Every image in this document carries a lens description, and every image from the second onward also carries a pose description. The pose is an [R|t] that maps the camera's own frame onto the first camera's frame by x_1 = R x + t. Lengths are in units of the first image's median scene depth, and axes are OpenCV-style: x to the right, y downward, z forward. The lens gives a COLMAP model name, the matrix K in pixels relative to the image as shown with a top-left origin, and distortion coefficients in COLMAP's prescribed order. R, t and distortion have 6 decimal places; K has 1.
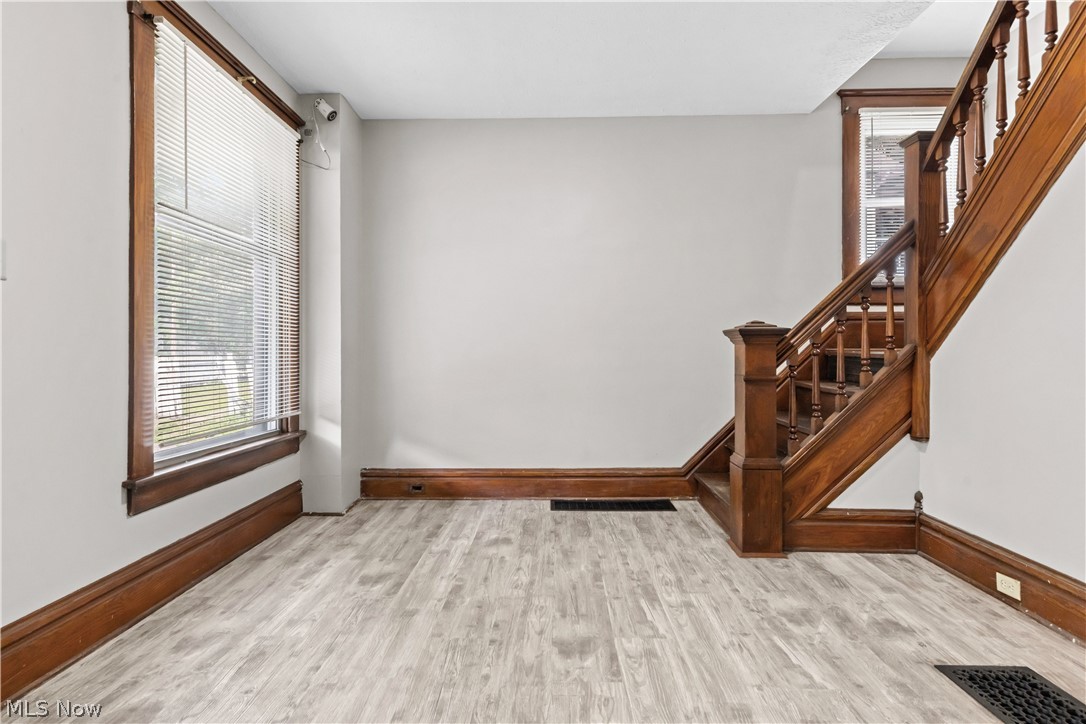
lens RADIAL K [[551.1, 0, 543.0], [0, 551.1, 362.0], [0, 0, 1]] dist [0.002302, -0.000765]
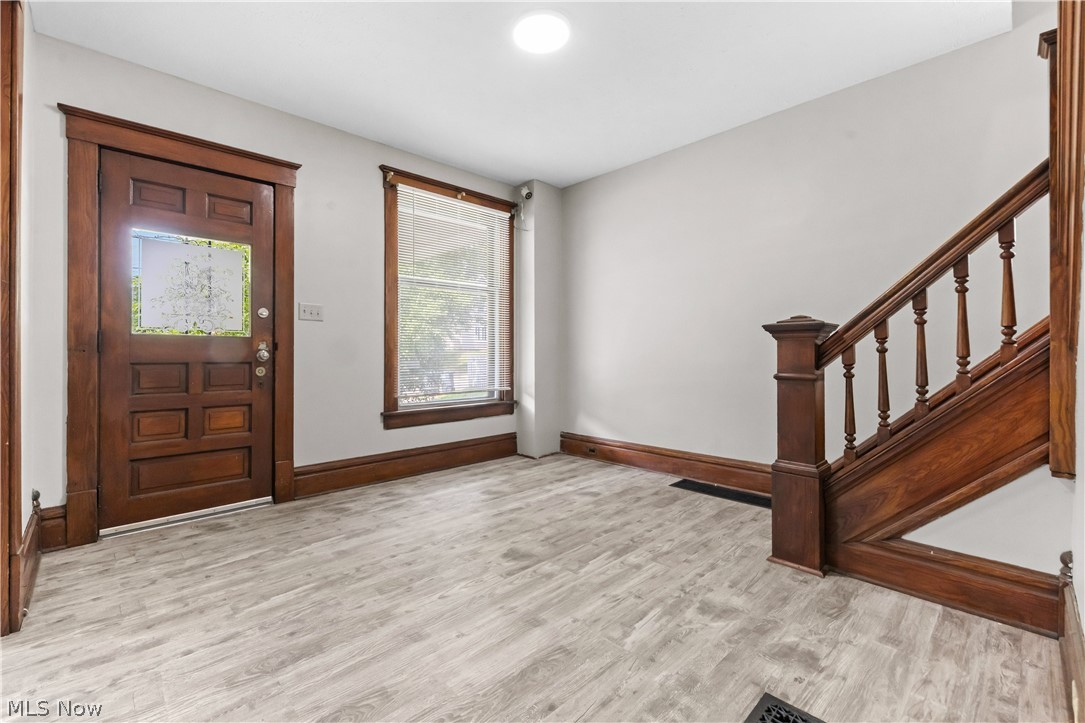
lens RADIAL K [[461.8, 0, 514.1], [0, 461.8, 357.8], [0, 0, 1]] dist [0.001806, -0.002961]
pose [[0.691052, 0.008718, -0.722753, 0.631228], [-0.010178, 0.999945, 0.002330, 0.000088], [0.722734, 0.005746, 0.691103, 0.110525]]
